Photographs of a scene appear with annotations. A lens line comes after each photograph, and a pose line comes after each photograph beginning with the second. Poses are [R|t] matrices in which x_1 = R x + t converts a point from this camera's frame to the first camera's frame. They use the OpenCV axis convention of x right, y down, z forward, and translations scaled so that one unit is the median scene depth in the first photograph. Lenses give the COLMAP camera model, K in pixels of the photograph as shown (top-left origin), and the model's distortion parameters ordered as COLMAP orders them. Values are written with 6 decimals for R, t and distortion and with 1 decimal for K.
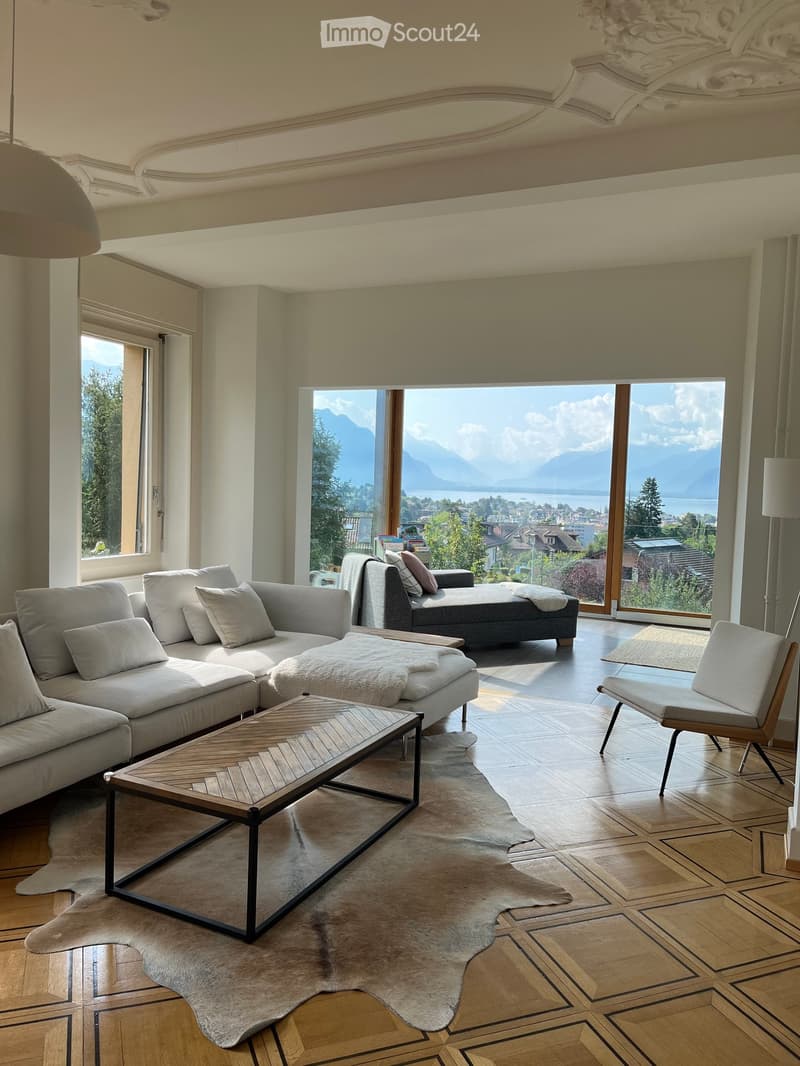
lens RADIAL K [[809.7, 0, 406.7], [0, 809.7, 531.5], [0, 0, 1]] dist [0.046892, -0.003170]
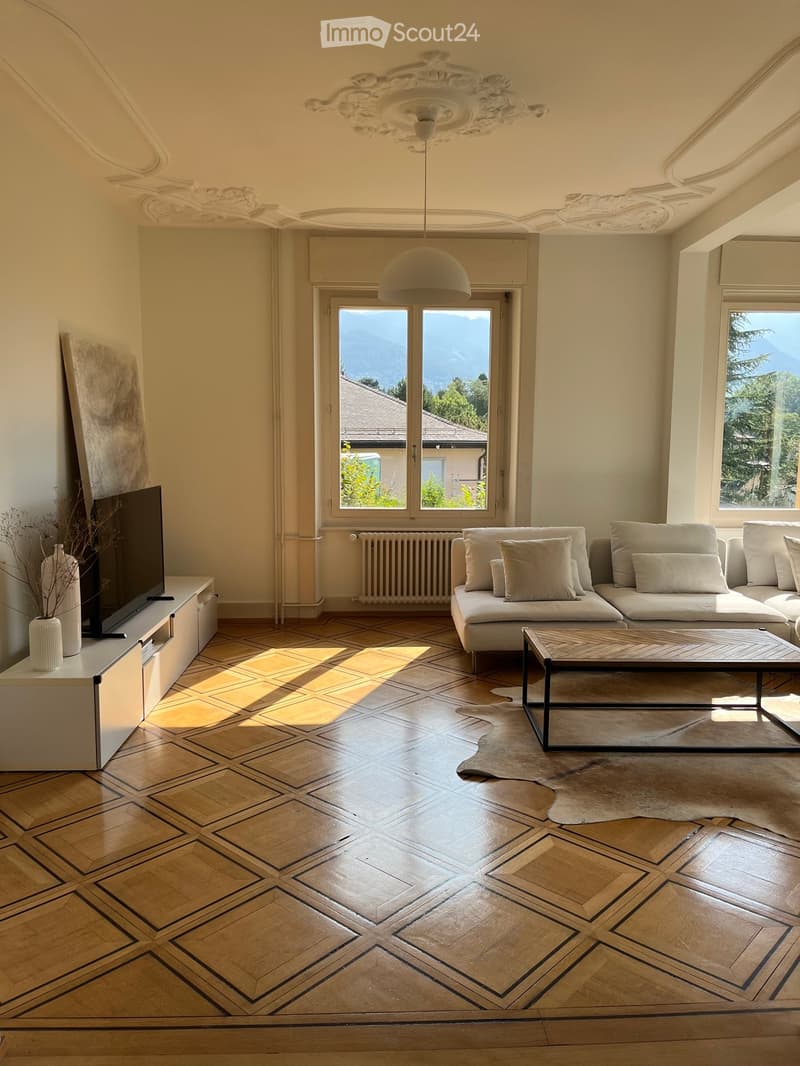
lens RADIAL K [[809.7, 0, 406.7], [0, 809.7, 531.5], [0, 0, 1]] dist [0.046892, -0.003170]
pose [[0.454807, 0.076992, -0.887256, 0.755405], [-0.053633, 0.996816, 0.059007, 0.039876], [0.888973, 0.020750, 0.457489, 0.104657]]
